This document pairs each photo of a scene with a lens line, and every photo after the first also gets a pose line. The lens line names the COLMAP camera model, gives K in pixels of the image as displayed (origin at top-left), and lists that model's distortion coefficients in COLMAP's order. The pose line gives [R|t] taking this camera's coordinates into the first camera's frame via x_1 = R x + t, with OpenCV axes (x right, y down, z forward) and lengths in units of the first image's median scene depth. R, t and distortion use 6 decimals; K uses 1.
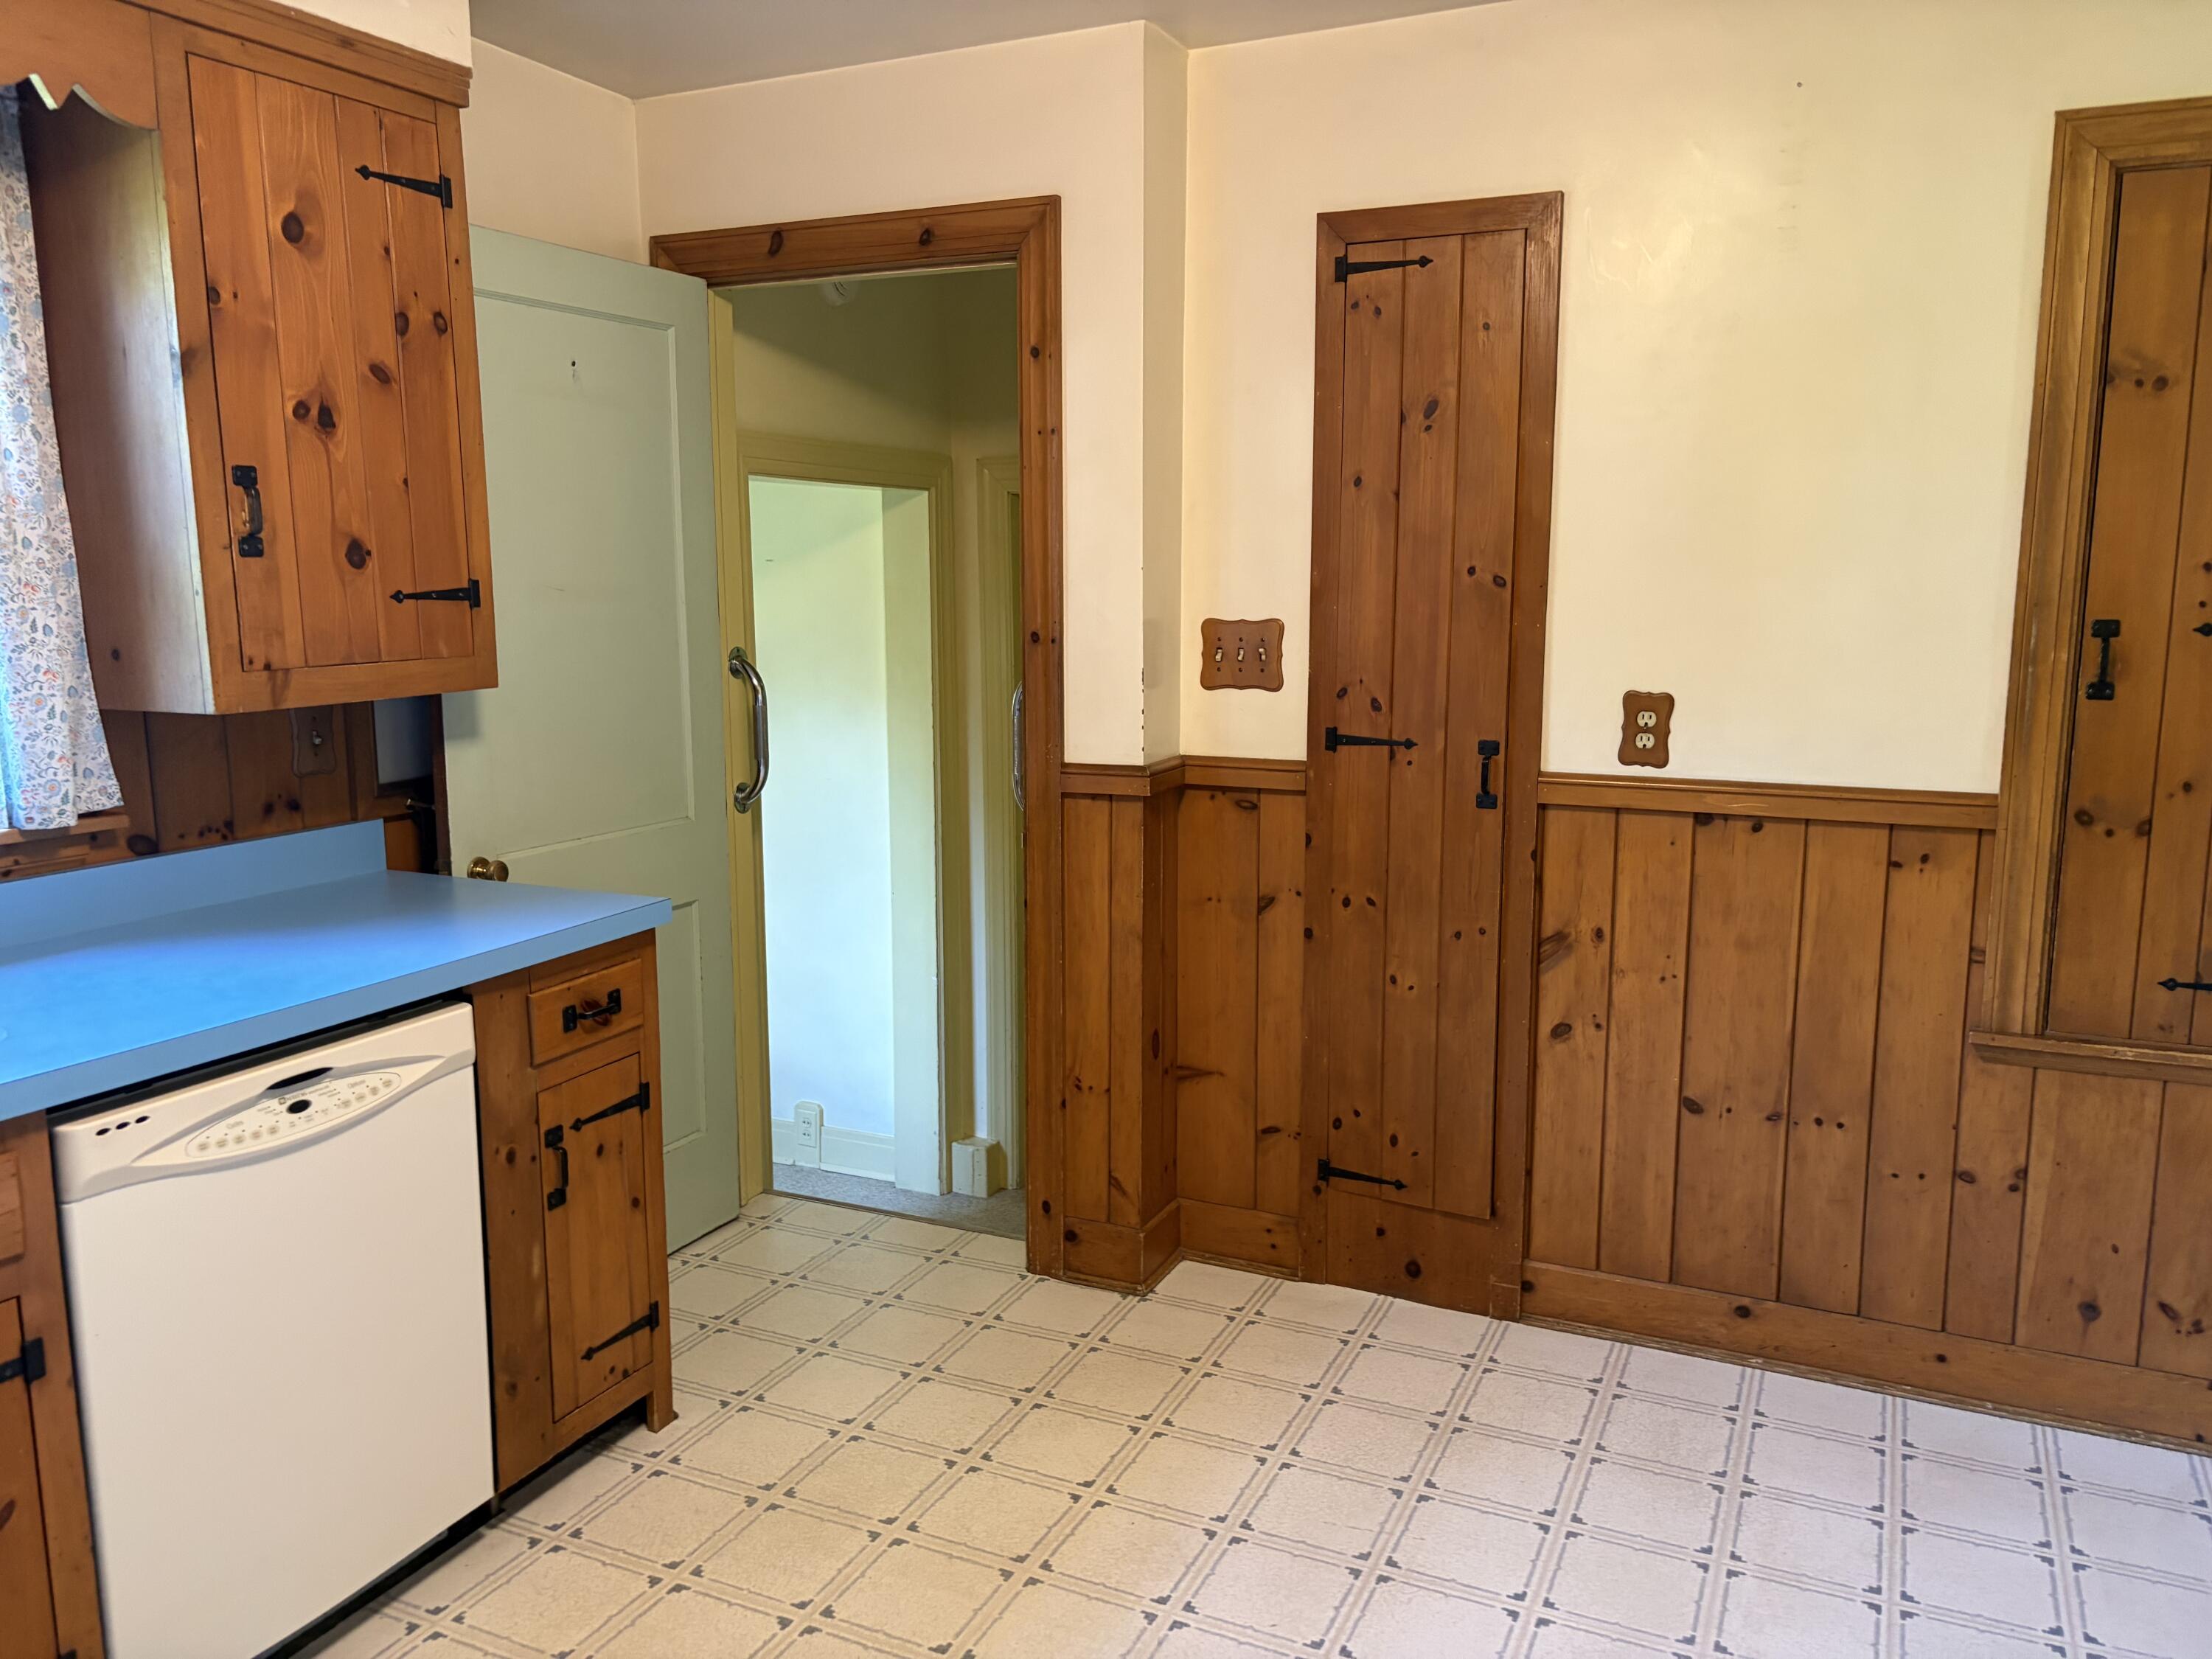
lens RADIAL K [[1673.6, 0, 1106.0], [0, 1673.6, 829.5], [0, 0, 1]] dist [0.021186, -0.004611]
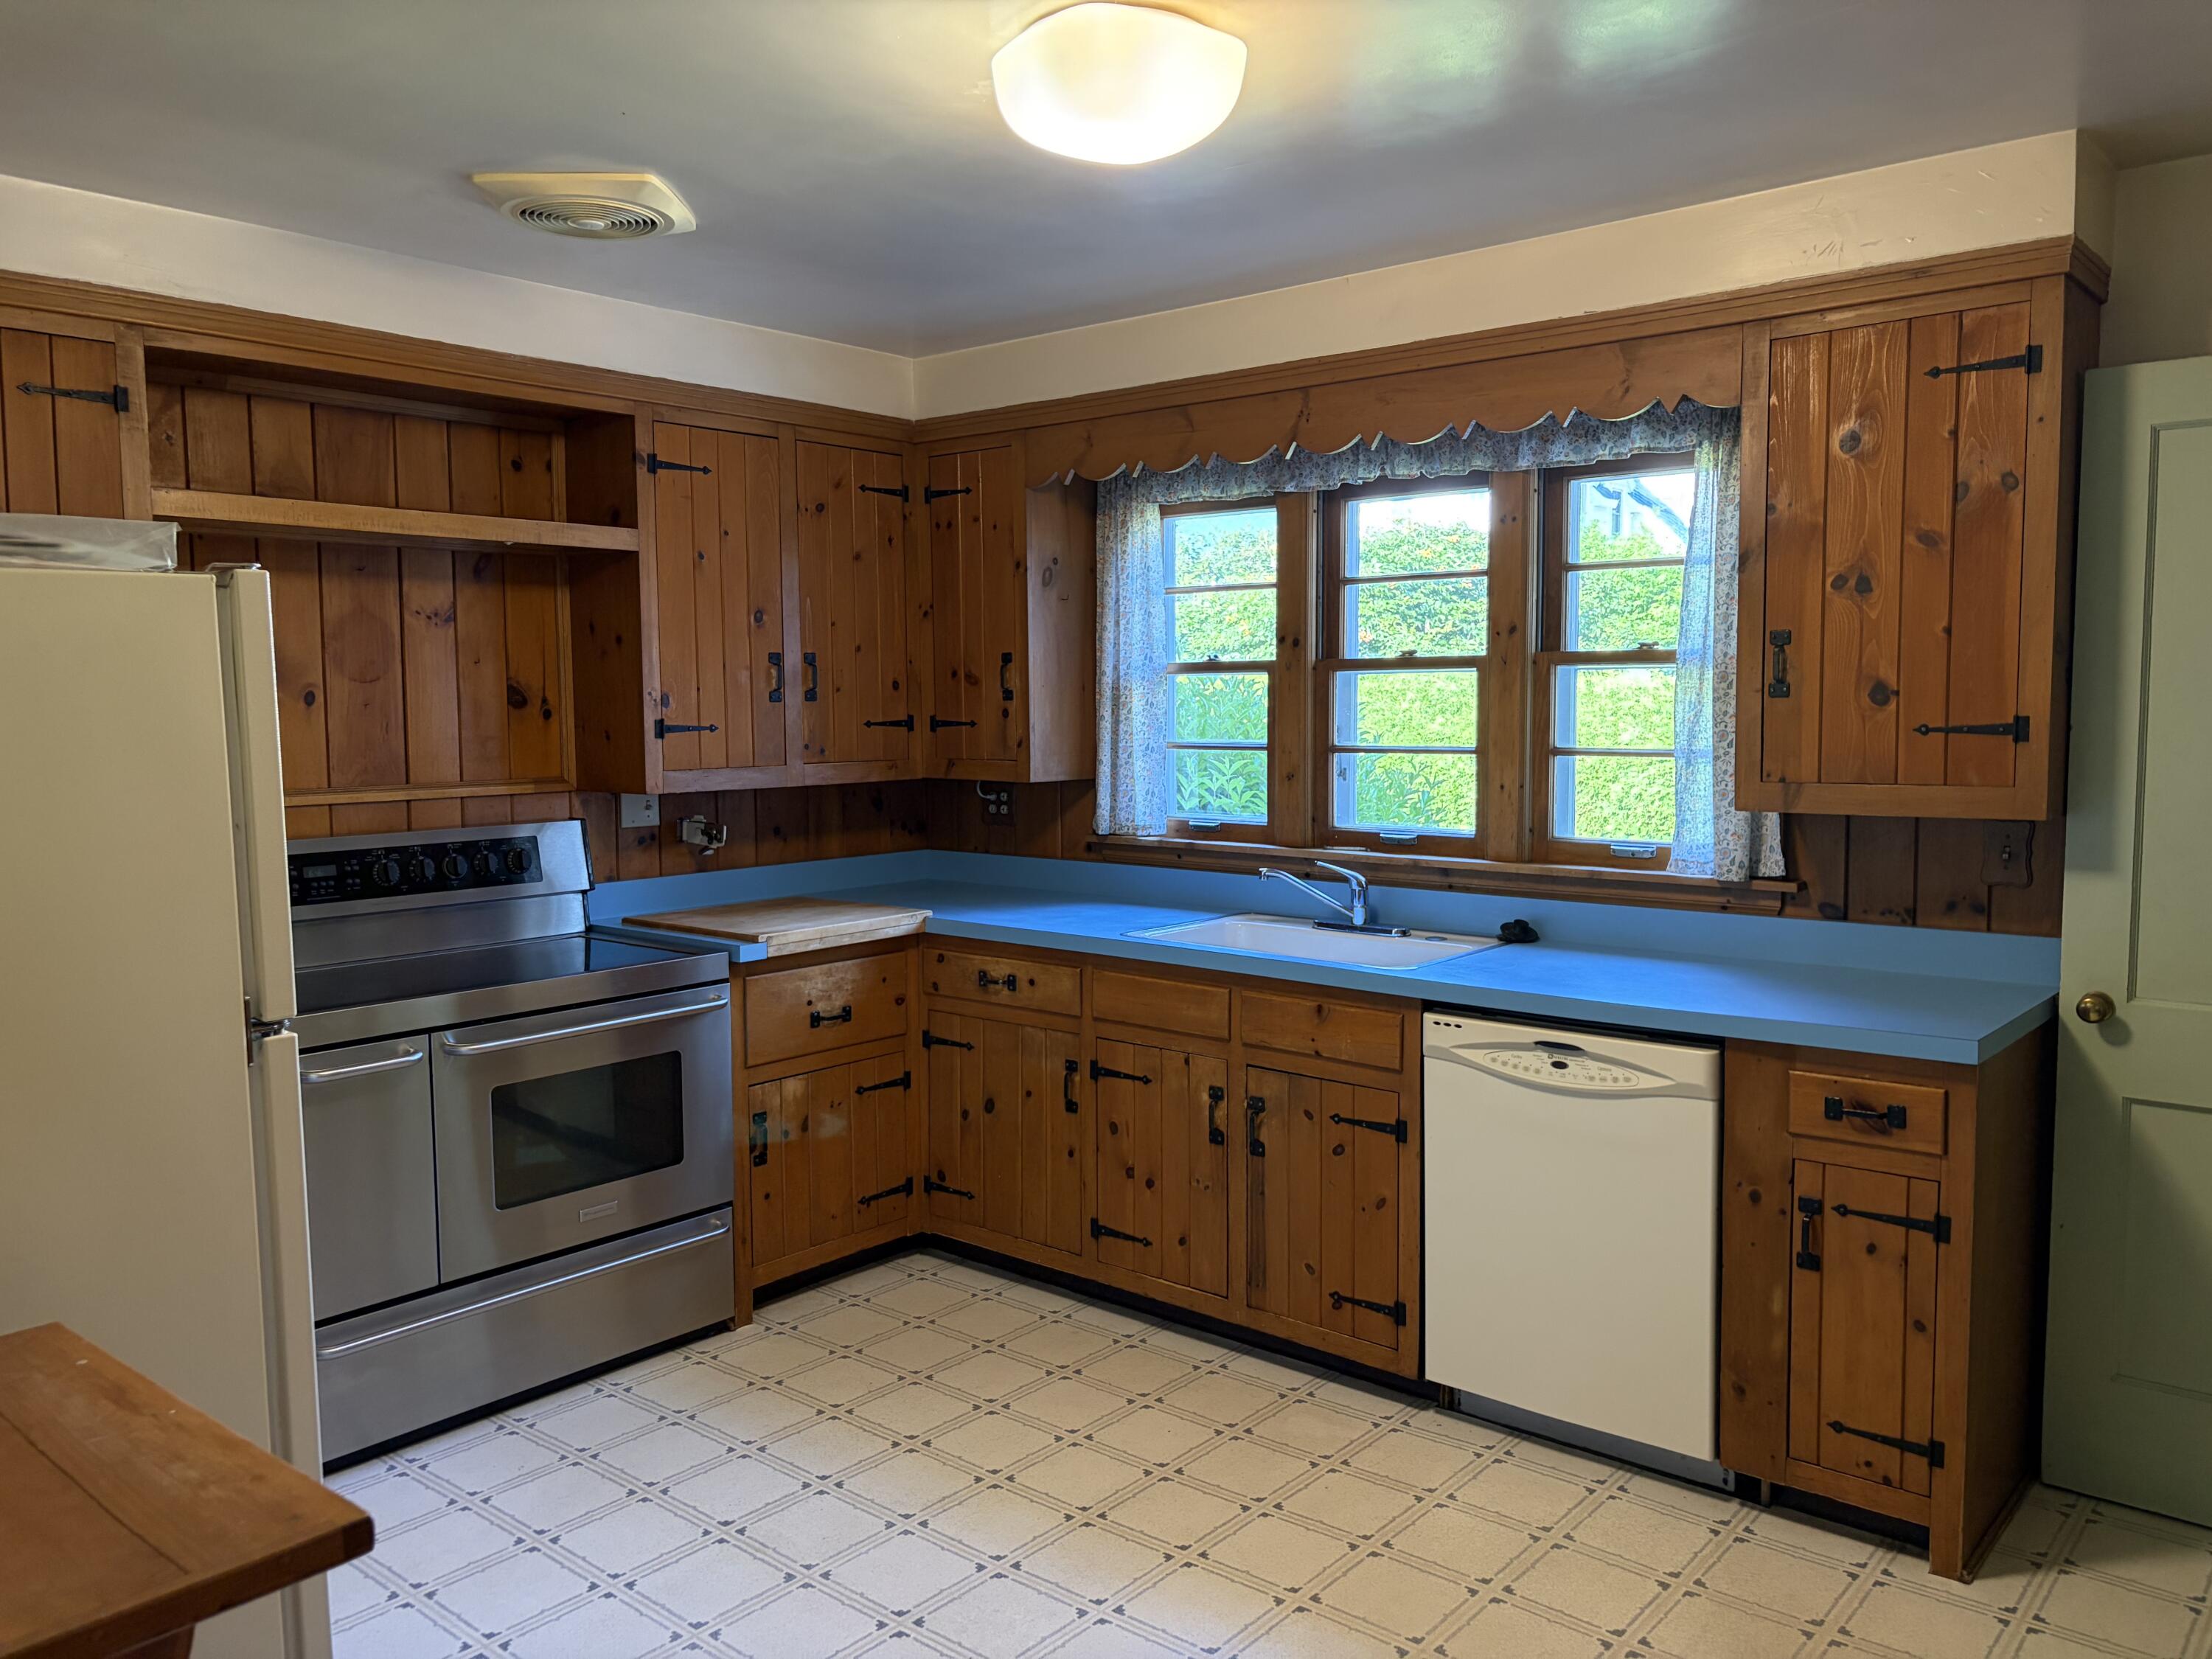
lens RADIAL K [[1673.6, 0, 1106.0], [0, 1673.6, 829.5], [0, 0, 1]] dist [0.021186, -0.004611]
pose [[-0.256583, 0.079433, -0.963253, 0.890572], [-0.142870, 0.982552, 0.119081, -0.137127], [0.955904, 0.168174, -0.240758, 0.804089]]
